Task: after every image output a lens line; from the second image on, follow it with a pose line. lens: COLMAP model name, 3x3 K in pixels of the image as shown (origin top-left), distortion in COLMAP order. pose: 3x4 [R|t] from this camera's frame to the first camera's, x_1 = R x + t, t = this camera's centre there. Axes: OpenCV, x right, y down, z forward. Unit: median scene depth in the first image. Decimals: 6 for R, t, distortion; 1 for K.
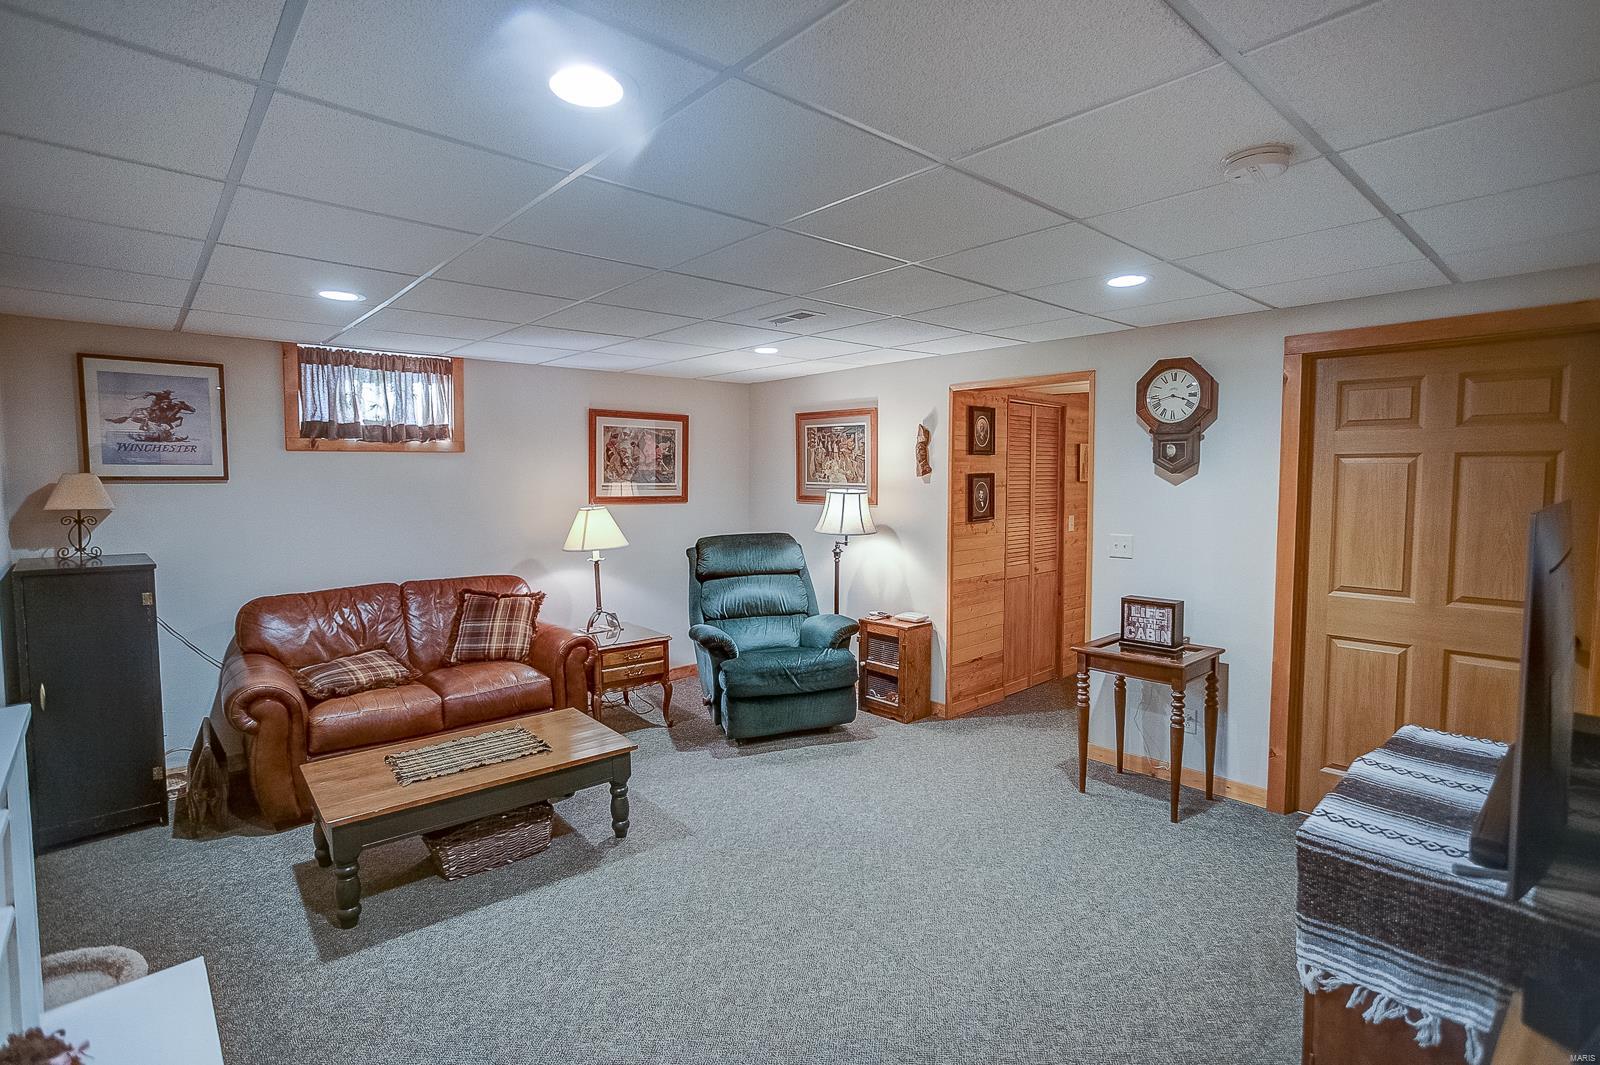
lens RADIAL K [[794.1, 0, 796.1], [0, 794.1, 534.0], [0, 0, 1]] dist [-0.041180, 0.030281]
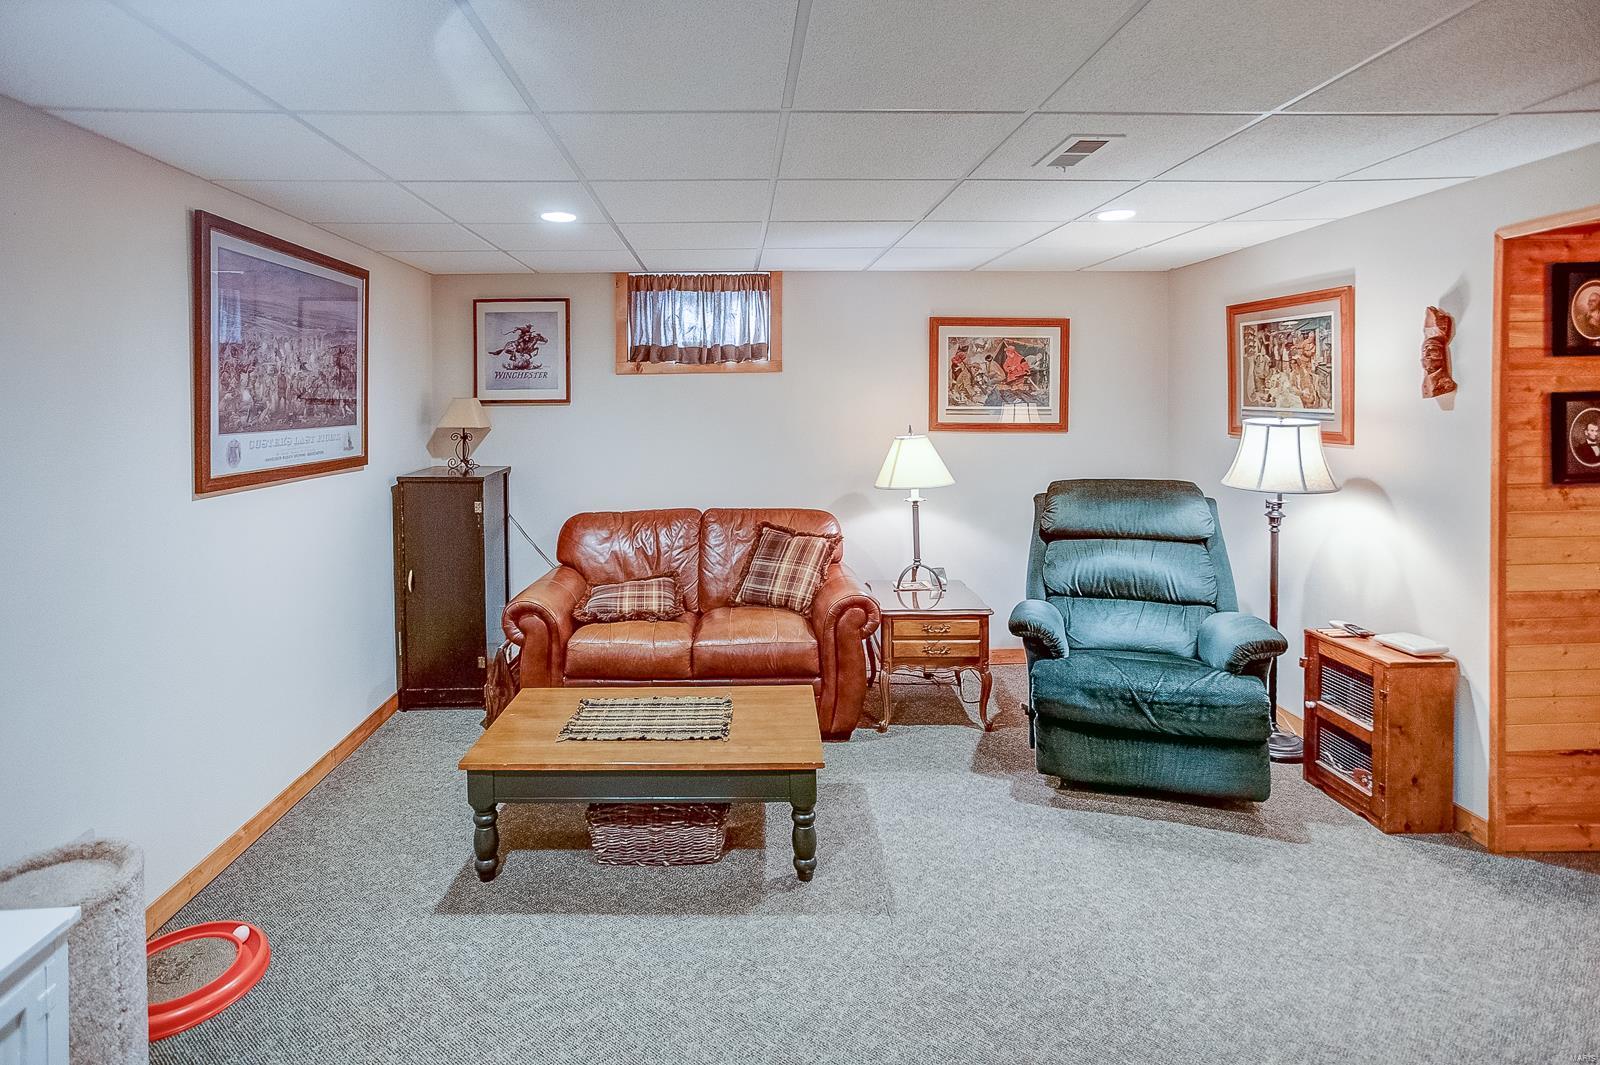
lens RADIAL K [[808.1, 0, 736.0], [0, 808.1, 411.7], [0, 0, 1]] dist [-0.040417, 0.020217]
pose [[0.754622, 0.009271, -0.656094, 0.165349], [-0.043118, 0.998440, -0.035484, -0.022975], [0.654741, 0.055066, 0.753844, 0.264943]]
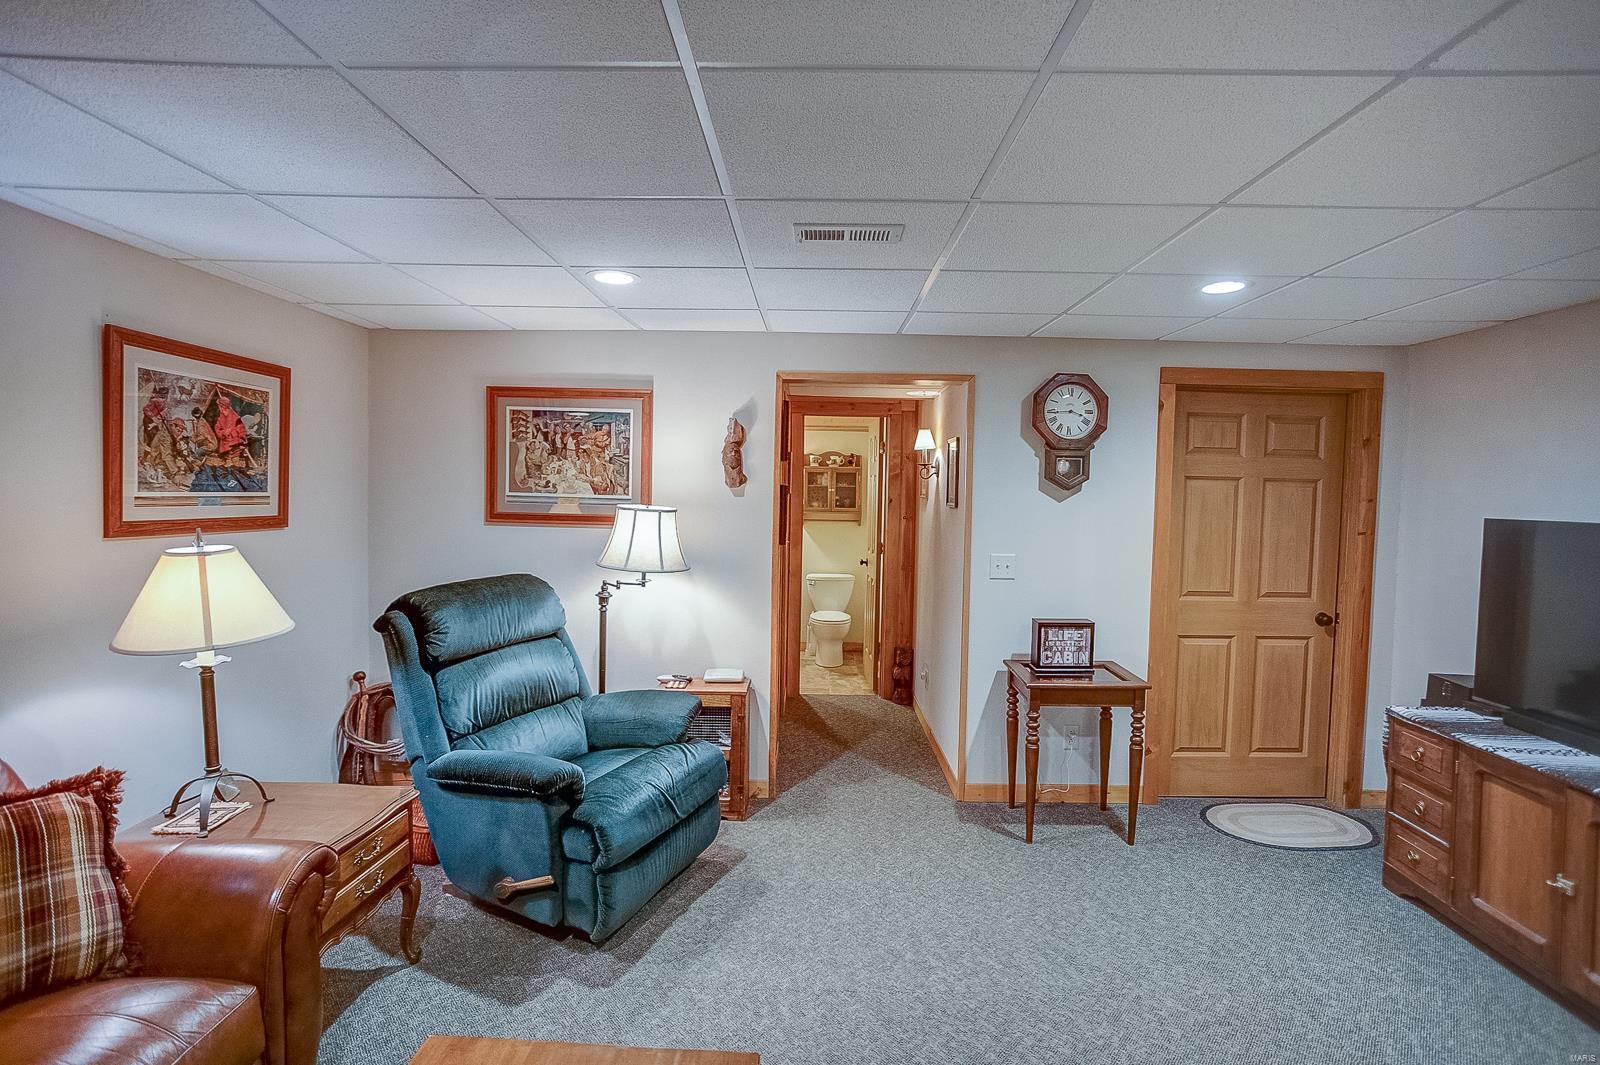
lens RADIAL K [[785.5, 0, 821.6], [0, 785.5, 527.1], [0, 0, 1]] dist [-0.042365, 0.026130]
pose [[0.660950, -0.024401, 0.750033, -0.374226], [0.036135, 0.999347, 0.000669, -0.034839], [-0.749560, 0.026660, 0.661400, 0.478045]]
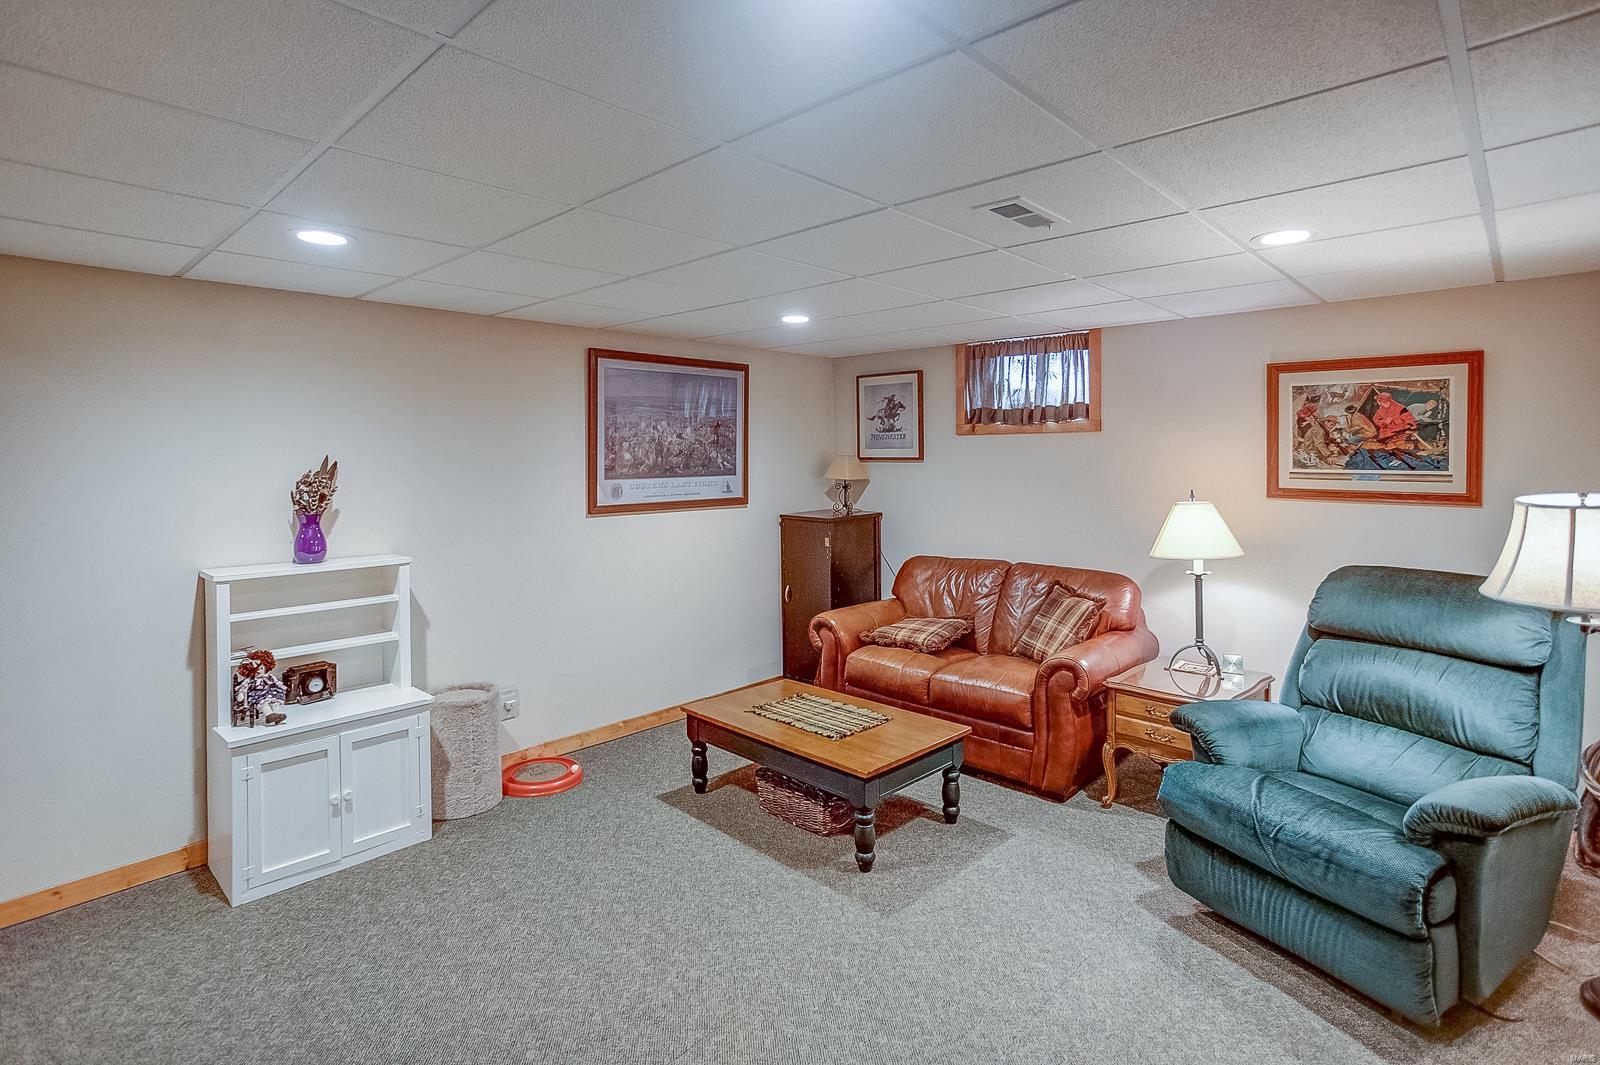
lens RADIAL K [[793.7, 0, 802.2], [0, 793.7, 475.0], [0, 0, 1]] dist [-0.060789, 0.043533]
pose [[0.084663, 0.029306, -0.995979, 0.467905], [-0.066561, 0.997501, 0.023693, -0.054744], [0.994184, 0.064288, 0.086402, 0.610143]]
